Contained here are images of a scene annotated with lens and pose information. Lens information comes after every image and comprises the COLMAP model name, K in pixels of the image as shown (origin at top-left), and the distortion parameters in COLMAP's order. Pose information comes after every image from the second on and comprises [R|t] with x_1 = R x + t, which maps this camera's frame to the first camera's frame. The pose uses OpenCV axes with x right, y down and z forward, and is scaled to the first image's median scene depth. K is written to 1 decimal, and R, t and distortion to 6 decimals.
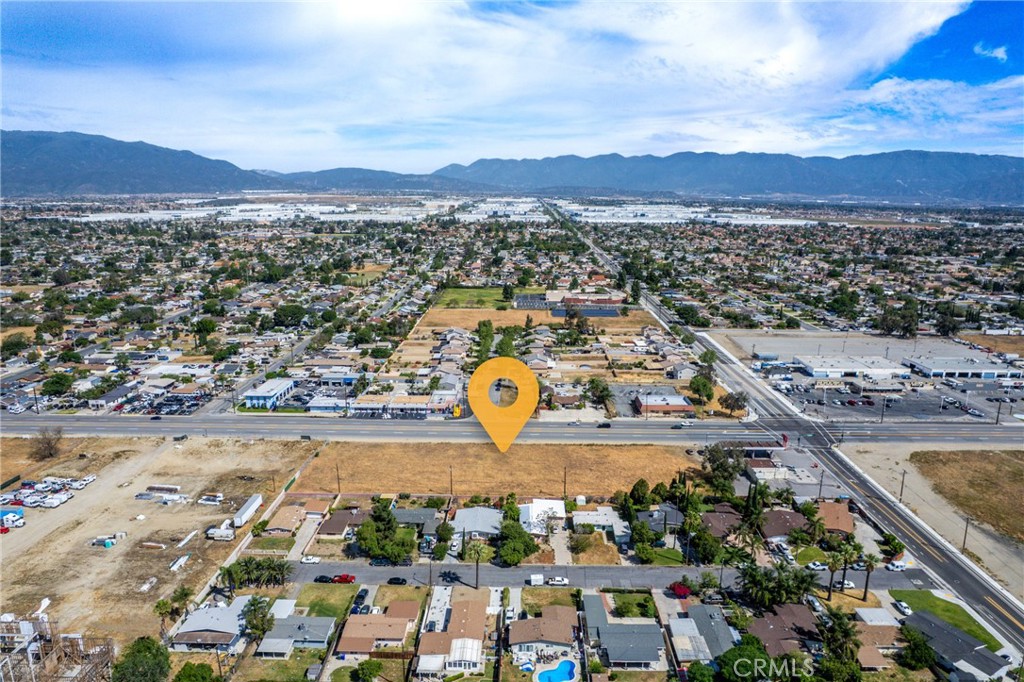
lens RADIAL K [[656.0, 0, 516.7], [0, 656.0, 345.3], [0, 0, 1]] dist [-0.079052, 0.074035]
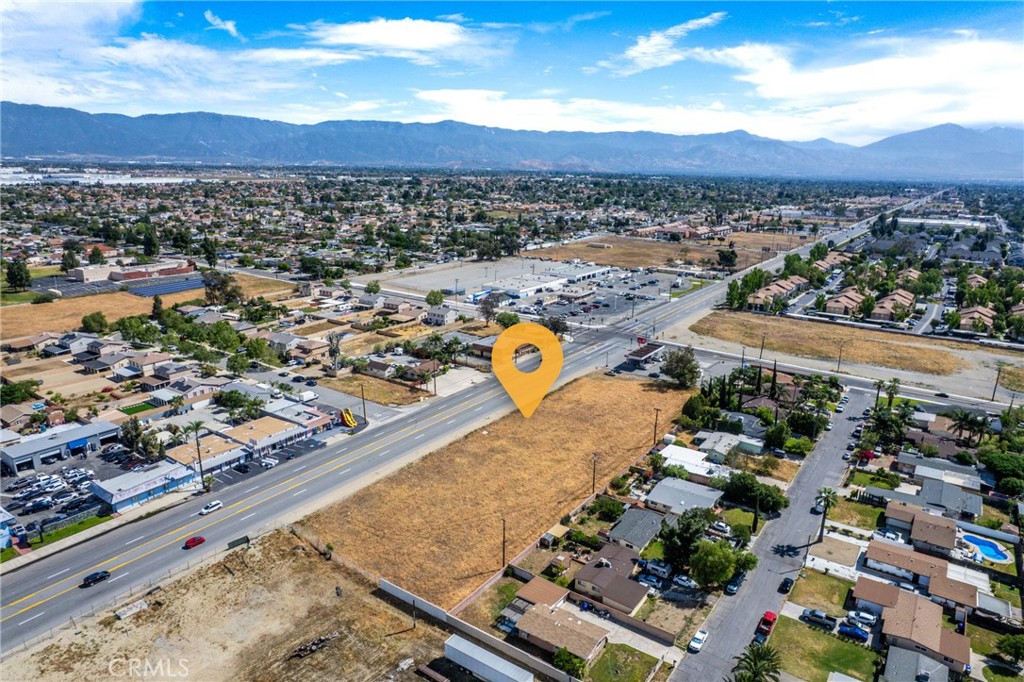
lens RADIAL K [[656.0, 0, 516.7], [0, 656.0, 345.3], [0, 0, 1]] dist [-0.079052, 0.074035]
pose [[0.561553, -0.221351, 0.797284, -0.514636], [0.176436, 0.973426, 0.145984, -0.042099], [-0.808411, 0.058692, 0.585685, 0.458051]]
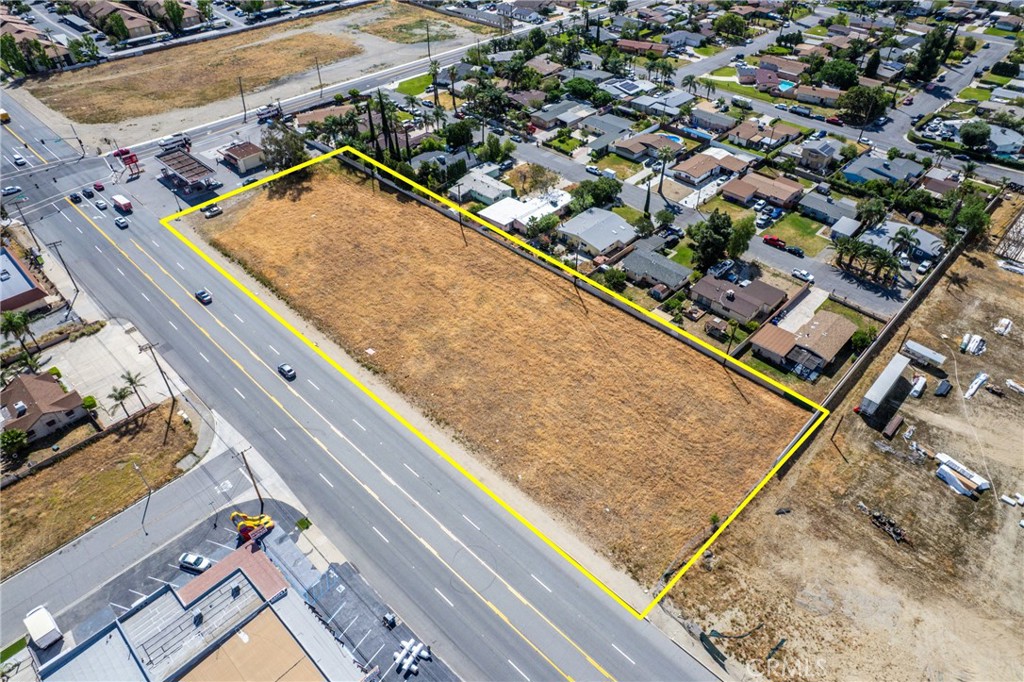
lens RADIAL K [[656.0, 0, 516.7], [0, 656.0, 345.3], [0, 0, 1]] dist [-0.079052, 0.074035]
pose [[-0.726211, -0.456033, 0.514442, -0.313107], [0.153554, 0.621806, 0.767971, -0.184151], [-0.670103, 0.636703, -0.381537, 0.976569]]
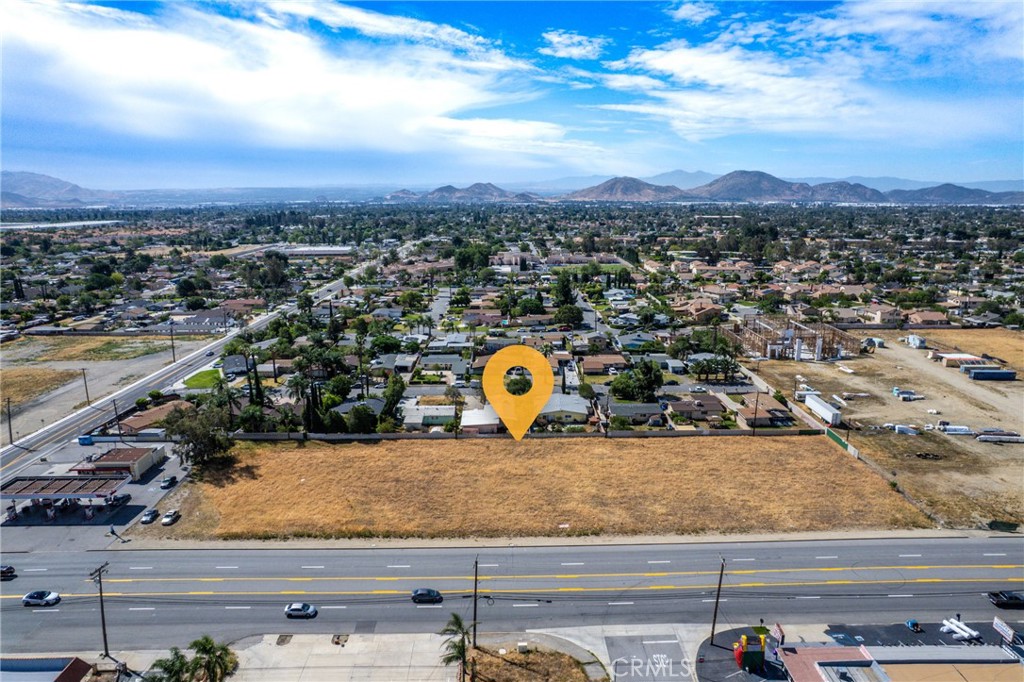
lens RADIAL K [[656.0, 0, 516.7], [0, 656.0, 345.3], [0, 0, 1]] dist [-0.079052, 0.074035]
pose [[-0.999553, 0.003406, -0.029695, 0.019115], [-0.010151, 0.895751, 0.444441, -0.144523], [0.028113, 0.444544, -0.895316, 1.190821]]
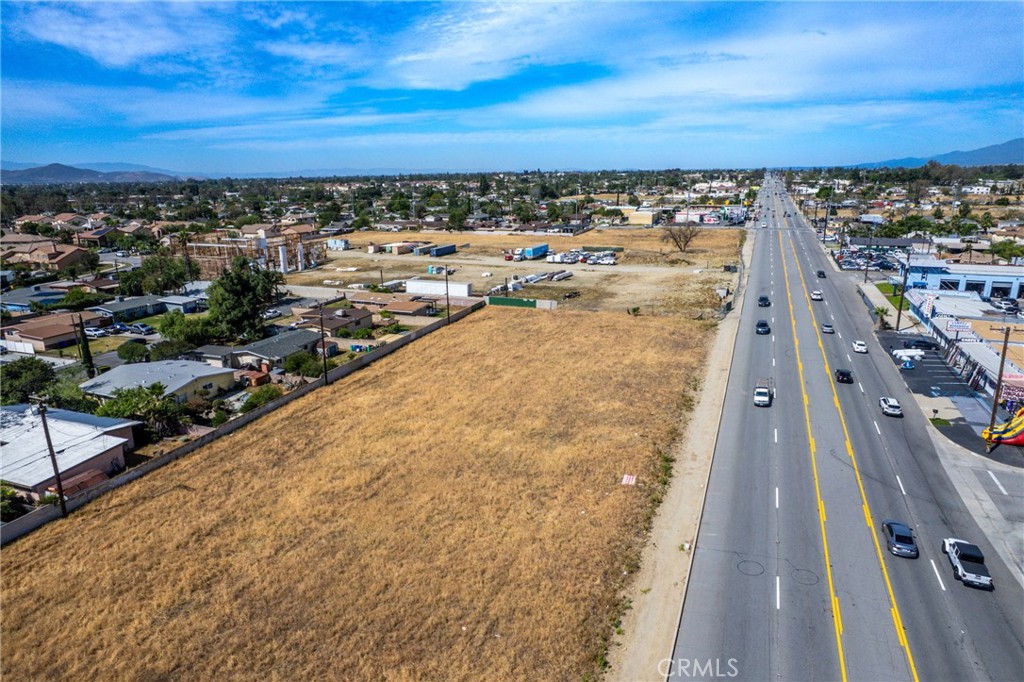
lens RADIAL K [[648.9, 0, 515.8], [0, 648.9, 359.6], [0, 0, 1]] dist [-0.072994, 0.066131]
pose [[-0.343913, 0.266482, -0.900395, 0.164779], [-0.203503, 0.914944, 0.348518, 0.036624], [0.916684, 0.303093, -0.260431, 0.887865]]
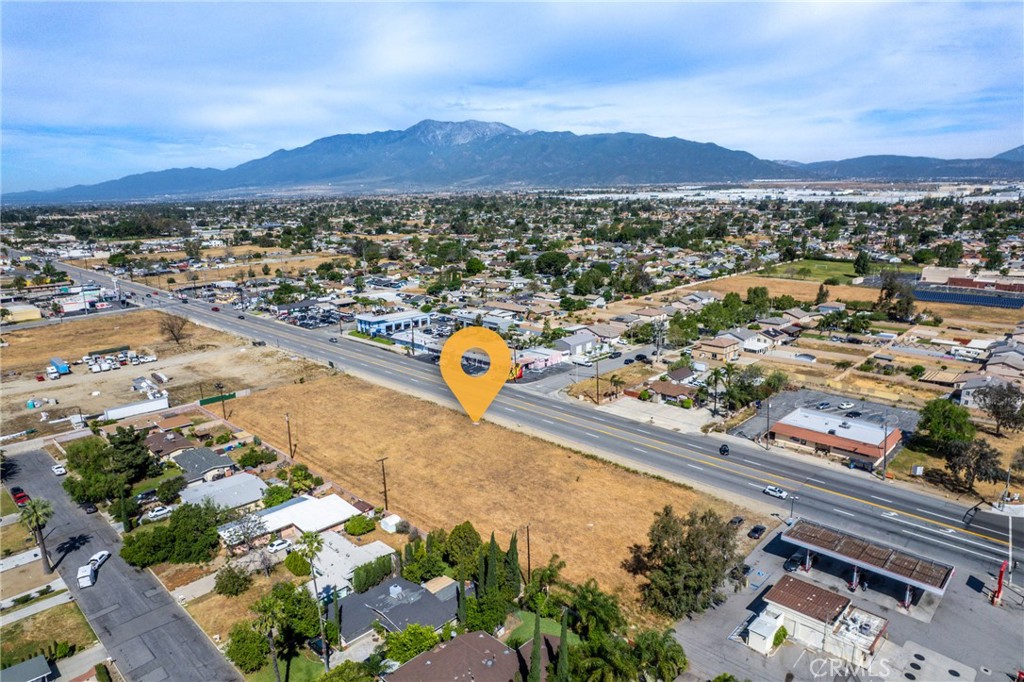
lens RADIAL K [[656.0, 0, 516.7], [0, 656.0, 345.3], [0, 0, 1]] dist [-0.079052, 0.074035]
pose [[0.730201, 0.145168, -0.667632, 0.383165], [-0.137781, 0.988379, 0.064217, 0.024893], [0.669196, 0.045096, 0.741716, 0.468164]]
